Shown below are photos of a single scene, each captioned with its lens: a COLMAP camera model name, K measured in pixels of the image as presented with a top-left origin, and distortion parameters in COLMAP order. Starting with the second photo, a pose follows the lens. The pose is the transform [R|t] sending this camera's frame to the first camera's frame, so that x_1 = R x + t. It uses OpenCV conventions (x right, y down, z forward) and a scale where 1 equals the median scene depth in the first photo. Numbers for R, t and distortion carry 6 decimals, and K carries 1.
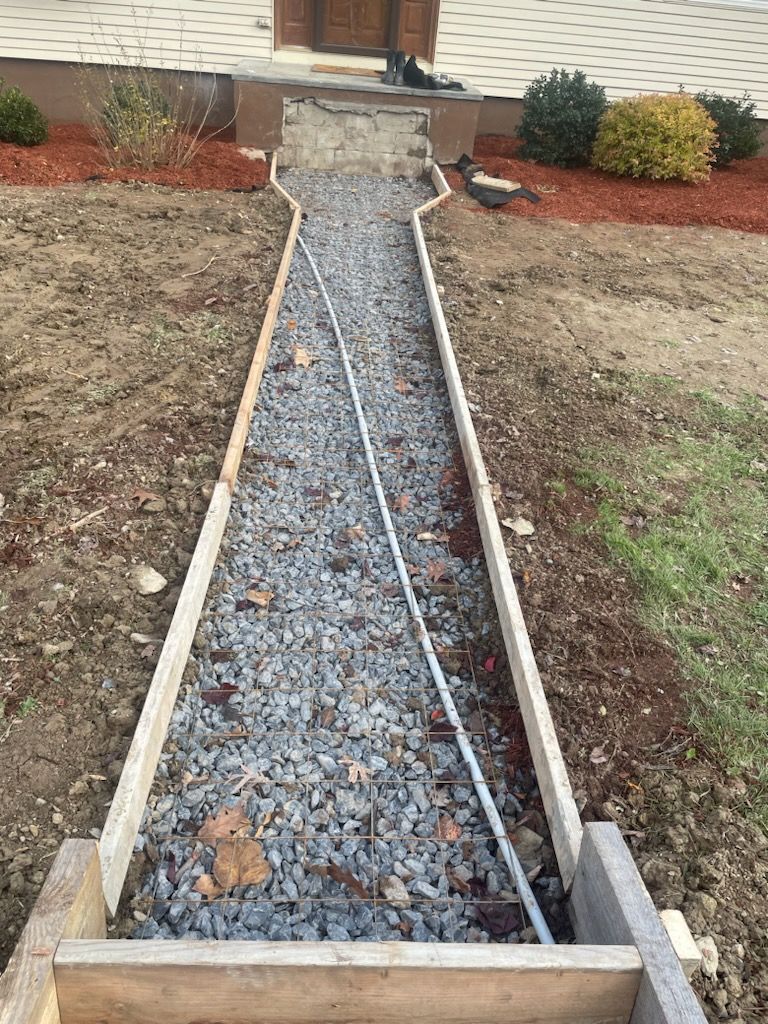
lens RADIAL K [[778.6, 0, 384.0], [0, 778.6, 512.0], [0, 0, 1]] dist [0.086797, -0.111044]
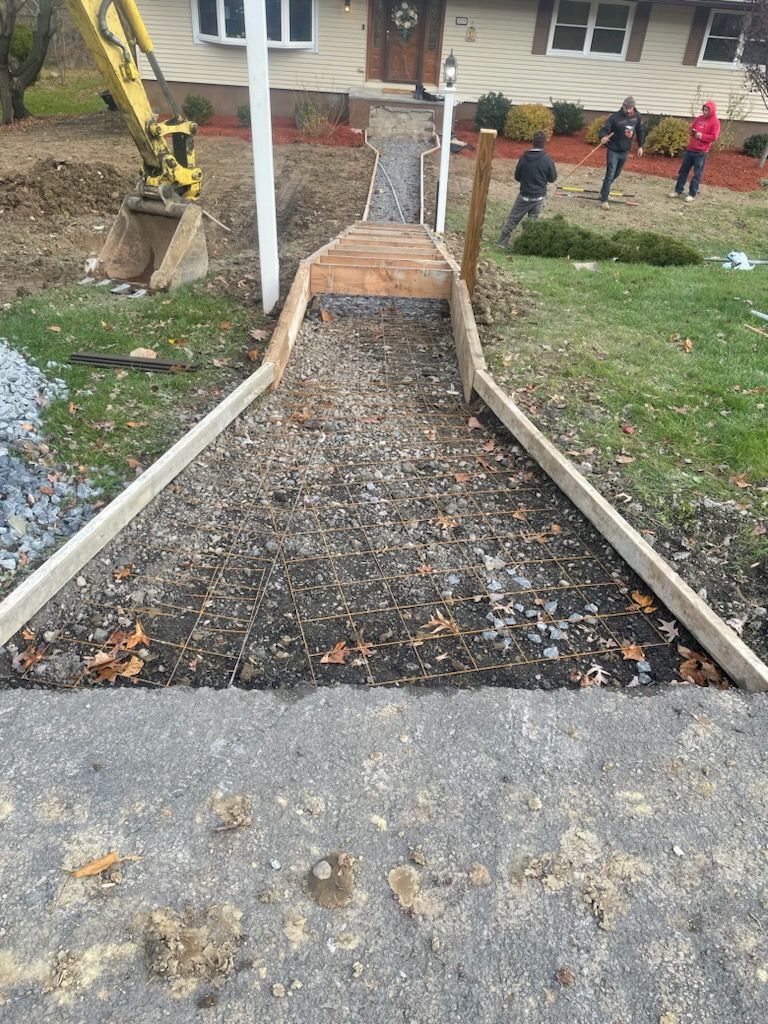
lens RADIAL K [[778.6, 0, 384.0], [0, 778.6, 512.0], [0, 0, 1]] dist [0.086797, -0.111044]
pose [[0.997881, 0.023167, -0.060809, 0.080080], [-0.020948, 0.999100, 0.036892, 0.572053], [0.061609, -0.035540, 0.997467, -1.335553]]
